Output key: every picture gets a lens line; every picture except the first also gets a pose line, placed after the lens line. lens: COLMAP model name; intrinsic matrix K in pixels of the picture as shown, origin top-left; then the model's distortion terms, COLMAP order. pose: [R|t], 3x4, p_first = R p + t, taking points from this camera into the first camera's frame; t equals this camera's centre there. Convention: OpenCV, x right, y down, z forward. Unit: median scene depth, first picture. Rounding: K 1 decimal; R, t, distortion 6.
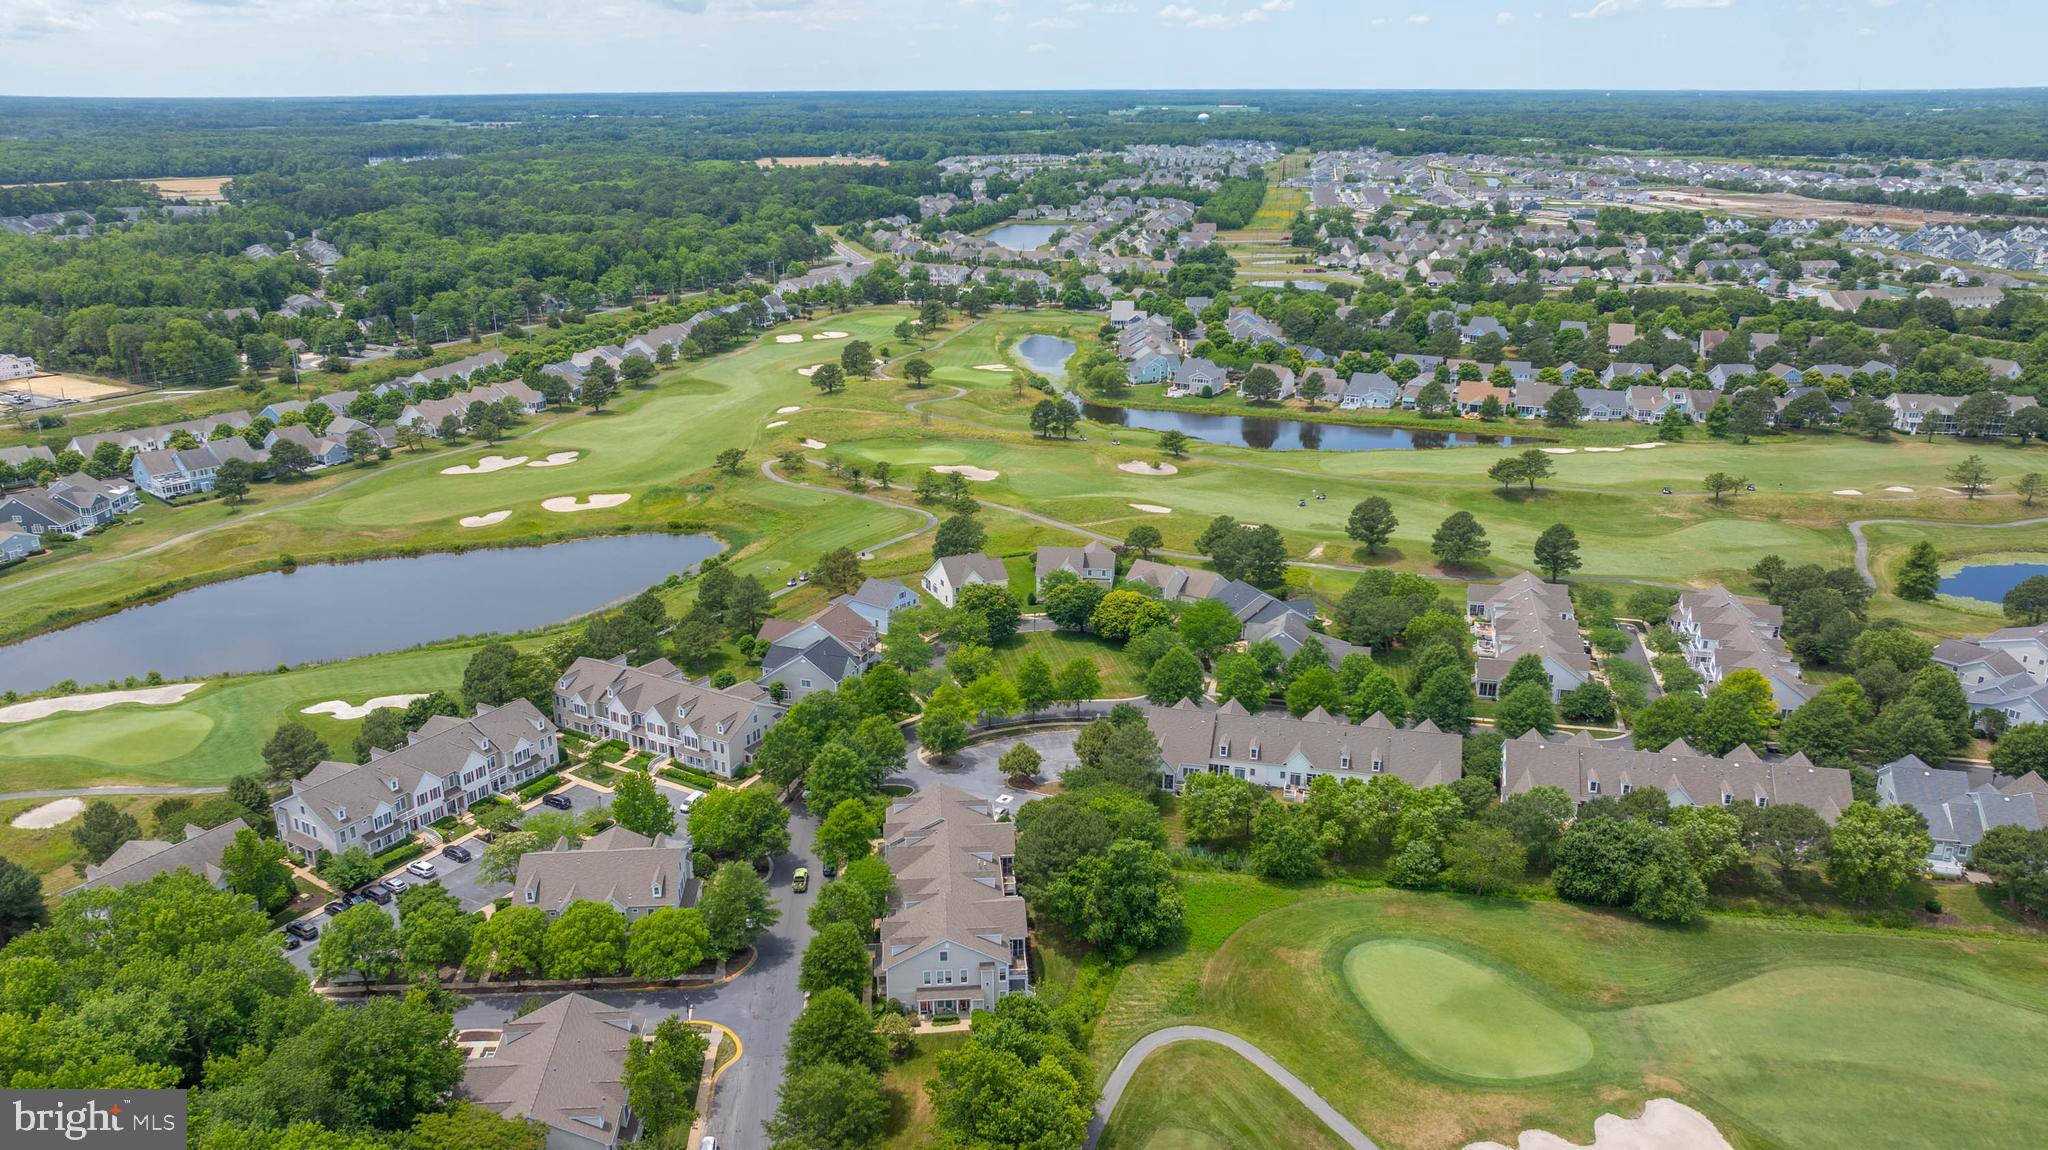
lens RADIAL K [[1418.9, 0, 1030.3], [0, 1418.9, 578.8], [0, 0, 1]] dist [-0.029444, 0.022103]
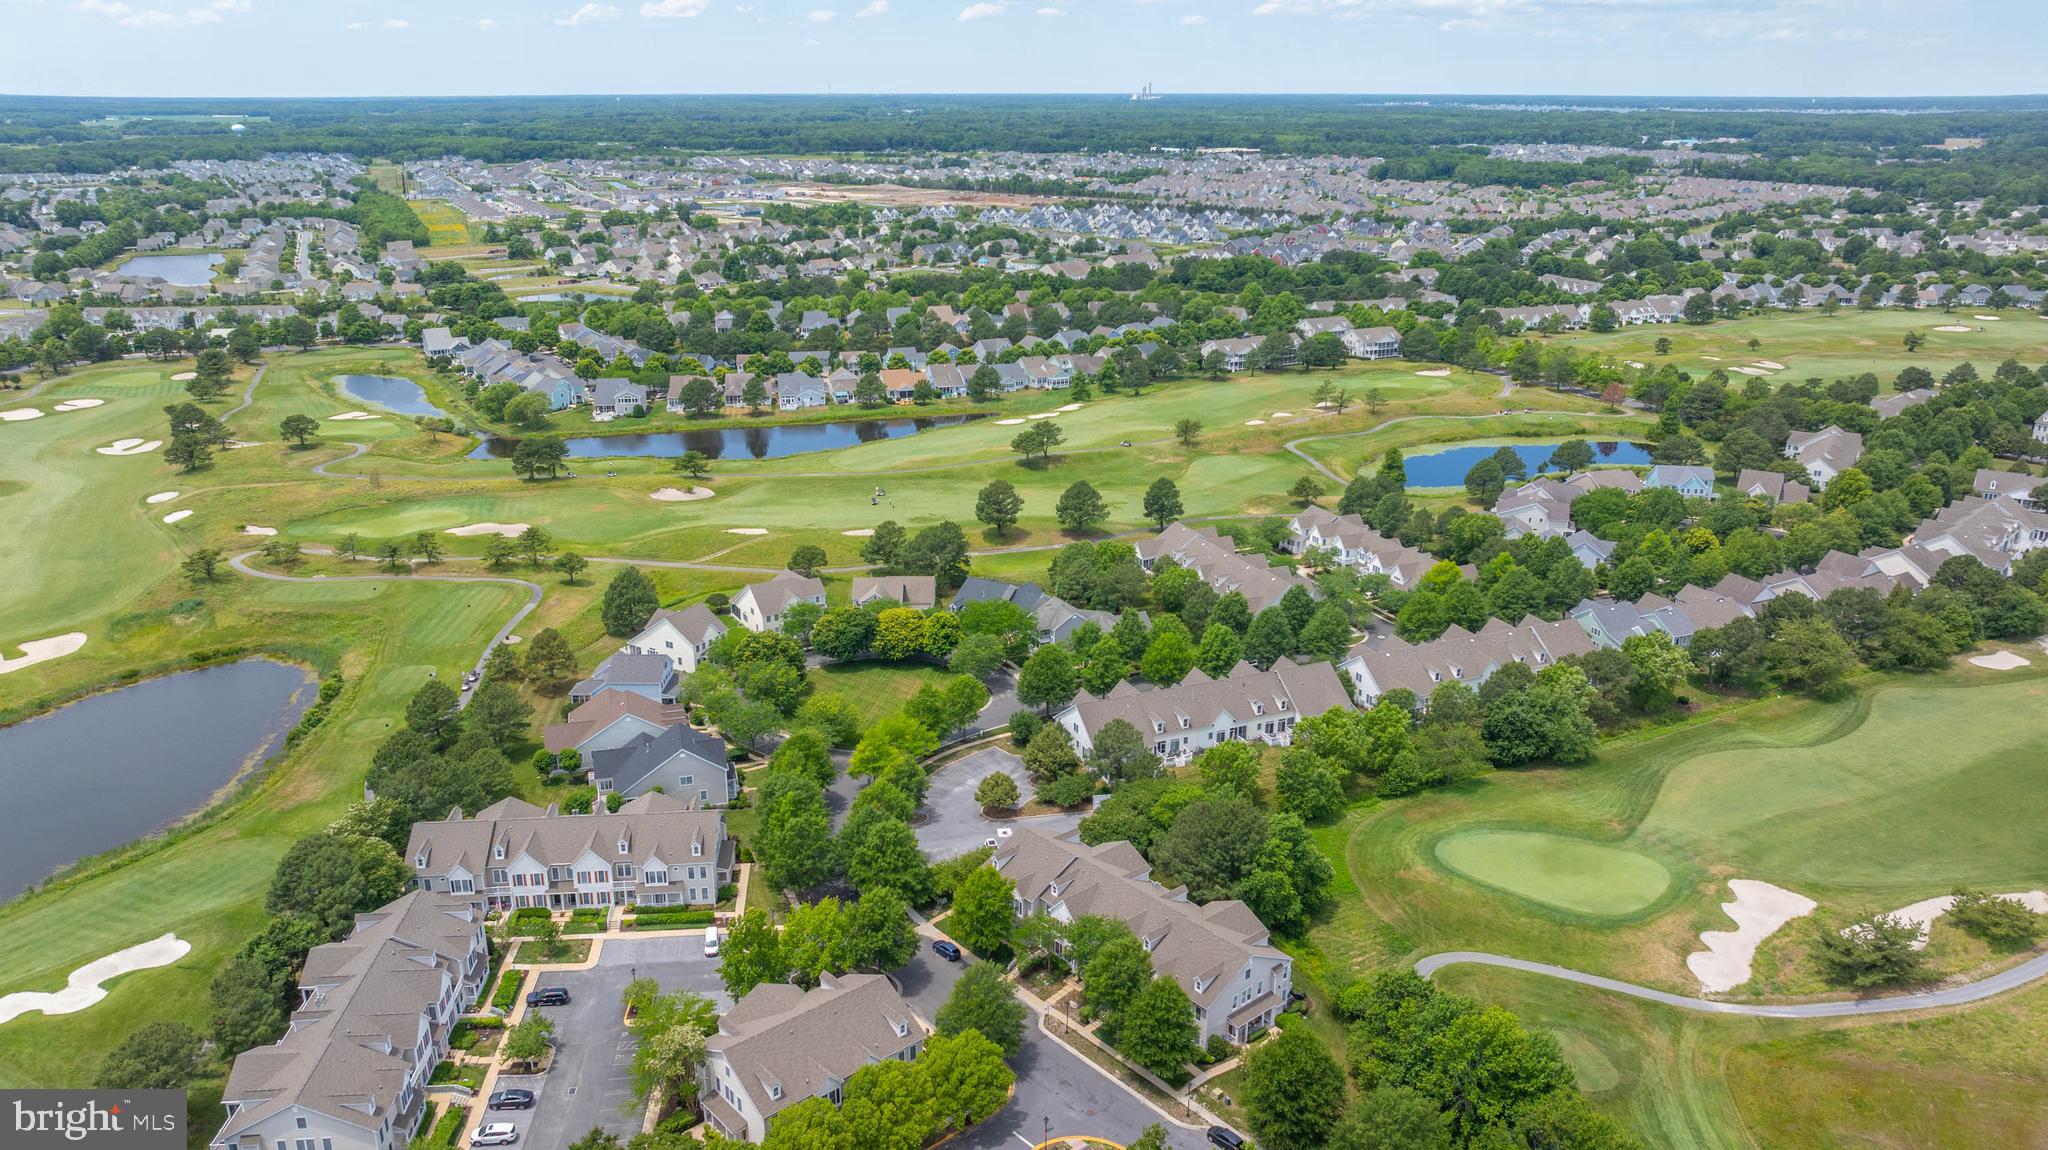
lens RADIAL K [[1418.9, 0, 1019.8], [0, 1418.9, 581.6], [0, 0, 1]] dist [-0.029444, 0.022103]
pose [[0.812196, -0.187703, 0.552364, -0.217807], [0.188697, 0.980454, 0.055716, -0.026084], [-0.552025, 0.058977, 0.831739, 0.085249]]
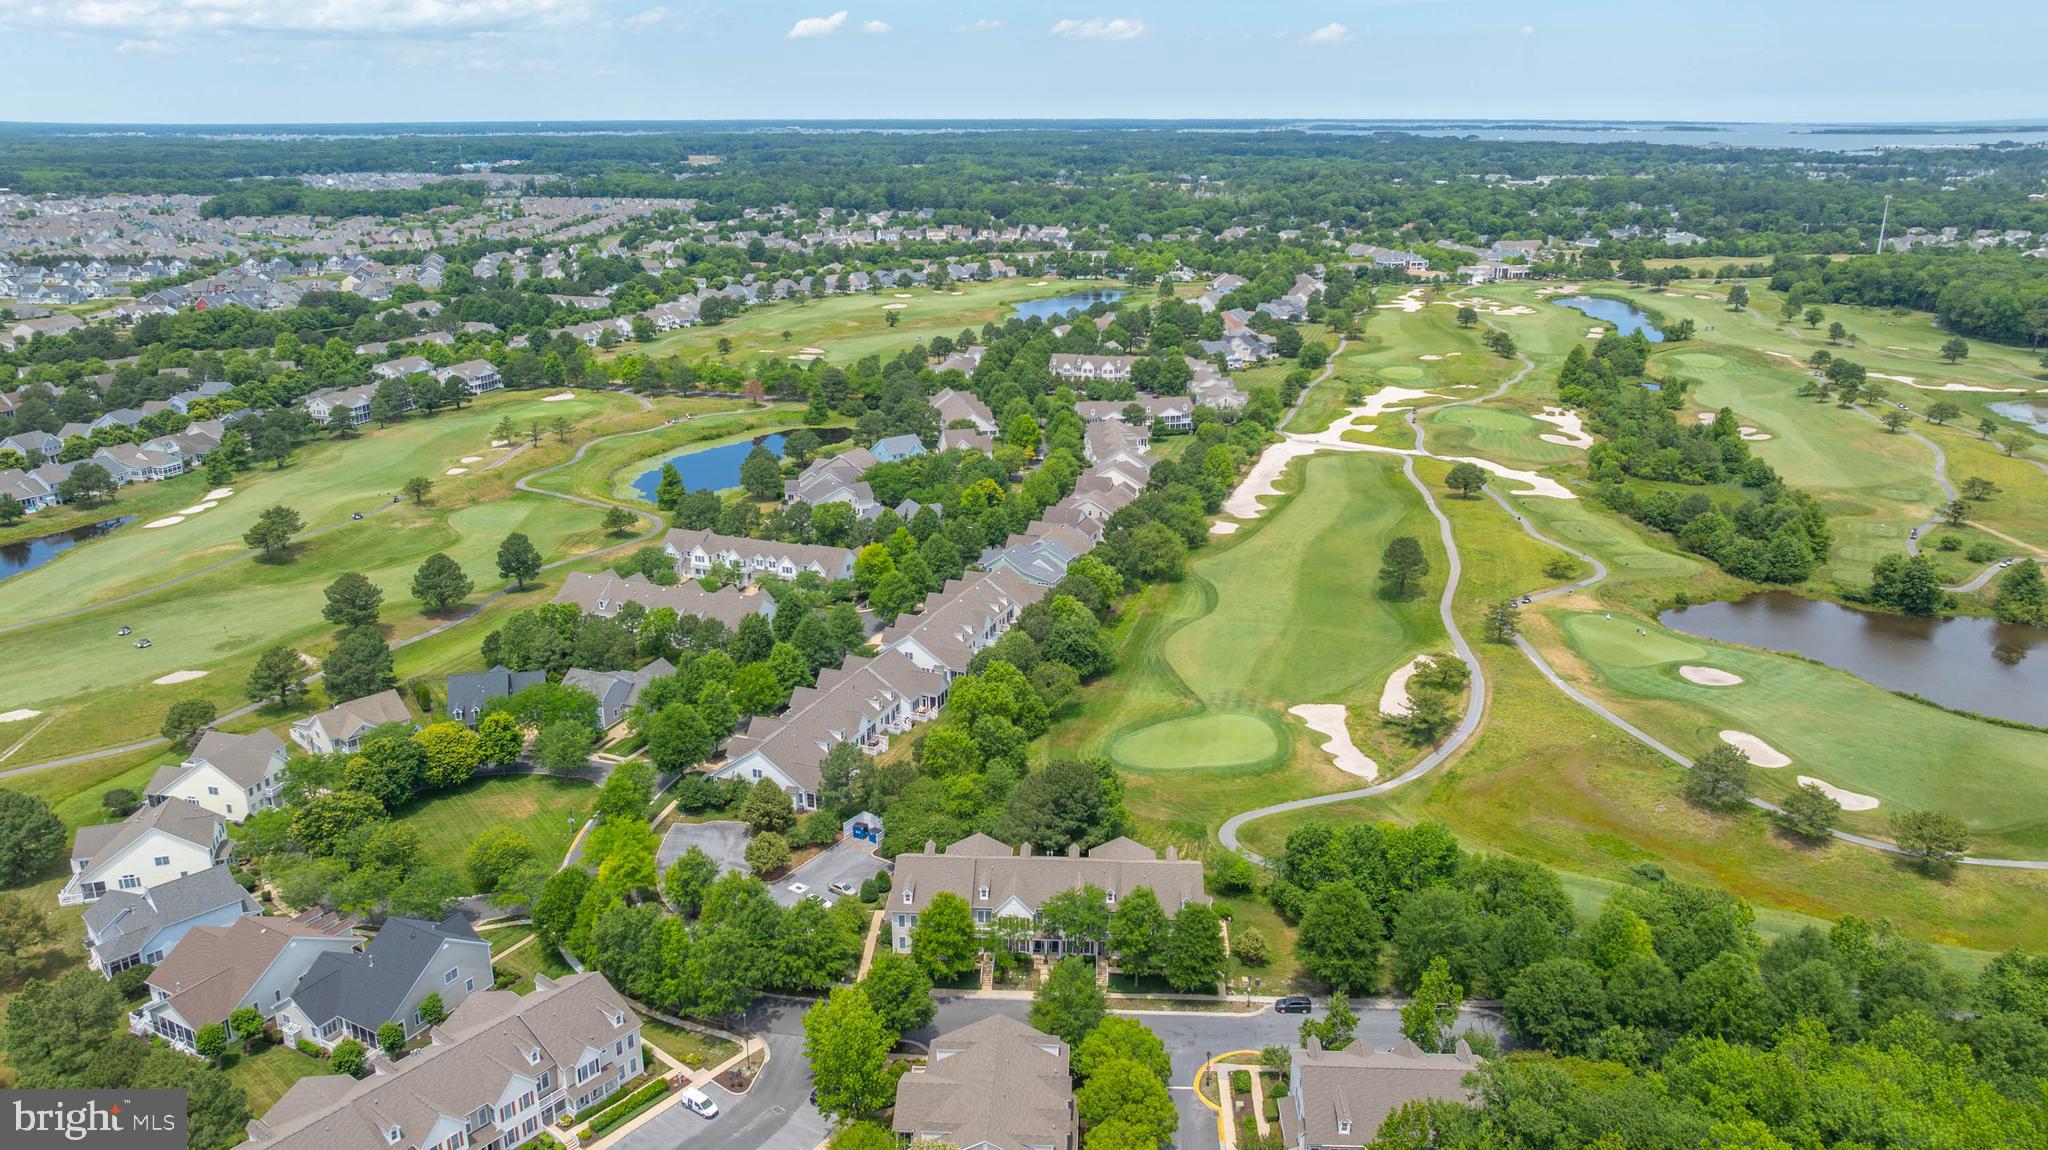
lens RADIAL K [[1418.9, 0, 1019.8], [0, 1418.9, 564.3], [0, 0, 1]] dist [-0.029444, 0.022103]
pose [[0.154067, -0.294657, 0.943102, -0.342860], [0.325228, 0.916432, 0.233194, -0.086671], [-0.933001, 0.270796, 0.237022, 0.260691]]
